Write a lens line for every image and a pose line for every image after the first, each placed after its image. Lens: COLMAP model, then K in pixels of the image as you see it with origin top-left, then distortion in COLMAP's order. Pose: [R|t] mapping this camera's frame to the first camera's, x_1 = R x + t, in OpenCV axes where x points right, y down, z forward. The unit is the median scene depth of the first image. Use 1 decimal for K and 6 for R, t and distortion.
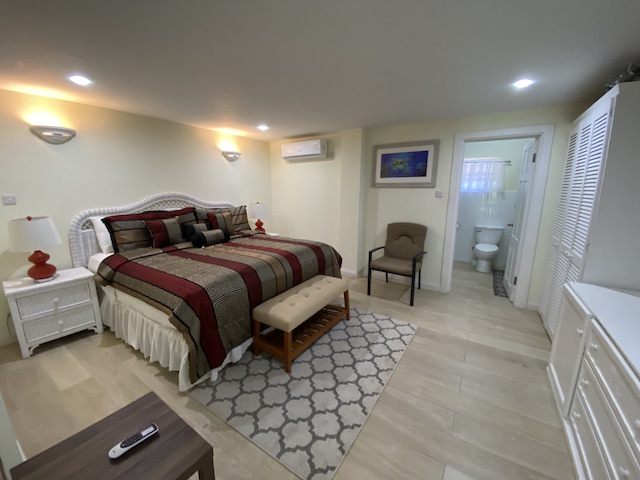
lens RADIAL K [[257.6, 0, 312.5], [0, 257.6, 246.9], [0, 0, 1]] dist [0.000579, -0.022213]
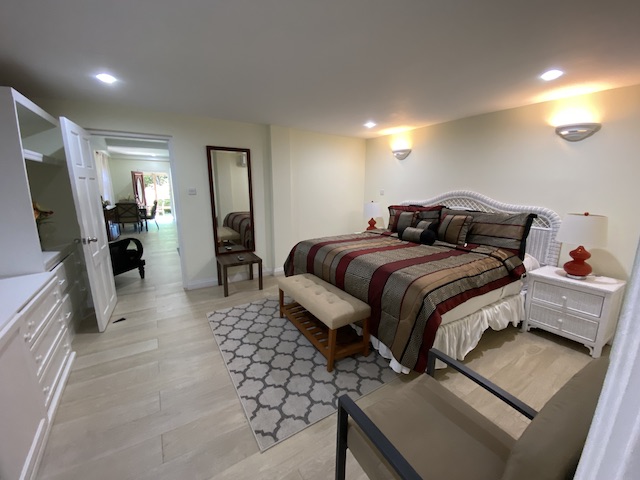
lens RADIAL K [[259.7, 0, 318.0], [0, 259.7, 240.1], [0, 0, 1]] dist [0.028161, -0.023713]
pose [[-0.401056, 0.185060, -0.897166, 0.768085], [-0.212709, 0.933800, 0.287702, -0.265784], [0.891016, 0.306220, -0.335142, 1.161367]]
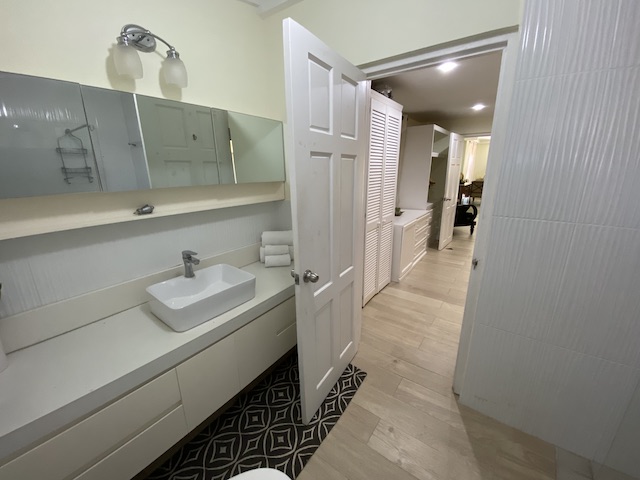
lens RADIAL K [[259.7, 0, 318.0], [0, 259.7, 240.1], [0, 0, 1]] dist [0.028161, -0.023713]
pose [[-0.999377, 0.008395, 0.034267, 1.056765], [0.023705, 0.879149, 0.475957, -0.424066], [-0.026131, 0.476473, -0.878801, 1.794952]]
